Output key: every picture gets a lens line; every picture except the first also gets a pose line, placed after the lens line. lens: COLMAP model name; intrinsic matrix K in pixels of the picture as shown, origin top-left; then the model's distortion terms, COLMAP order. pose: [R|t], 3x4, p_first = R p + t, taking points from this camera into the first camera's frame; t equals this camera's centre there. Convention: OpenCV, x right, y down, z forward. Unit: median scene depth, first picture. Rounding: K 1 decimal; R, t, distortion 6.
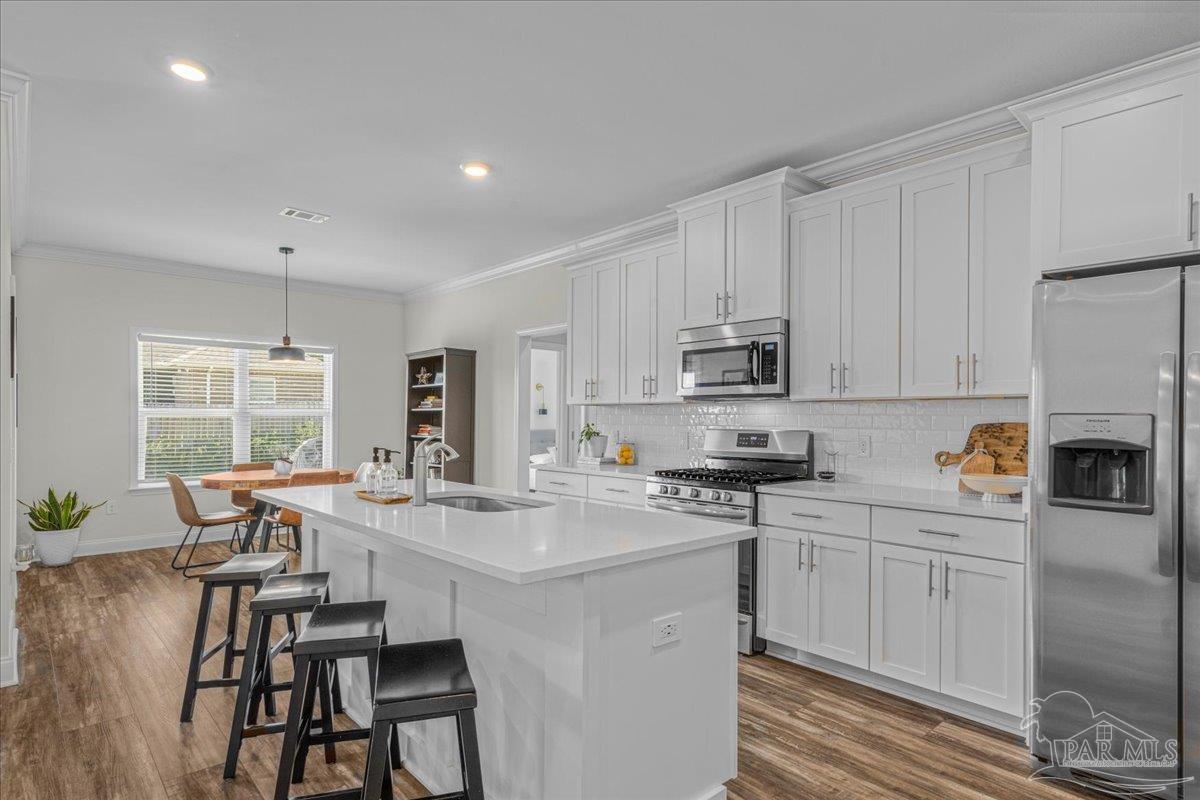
lens RADIAL K [[633.1, 0, 589.1], [0, 633.1, 416.9], [0, 0, 1]] dist [-0.003317, -0.000942]
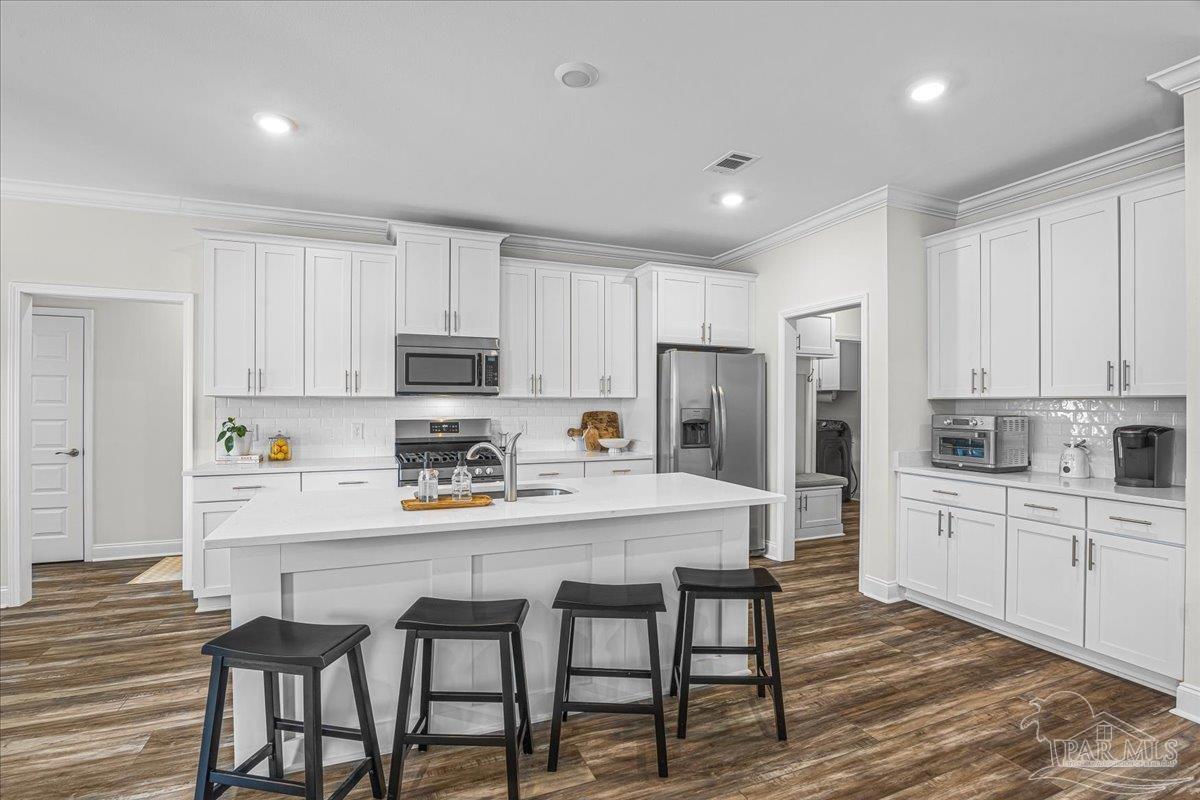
lens RADIAL K [[562.9, 0, 602.8], [0, 562.9, 398.0], [0, 0, 1]] dist [0.000559, -0.000065]
pose [[0.325934, 0.002677, 0.945389, -0.683972], [-0.003732, 0.999992, -0.001545, -0.020877], [-0.945385, -0.003025, 0.325941, 0.317916]]
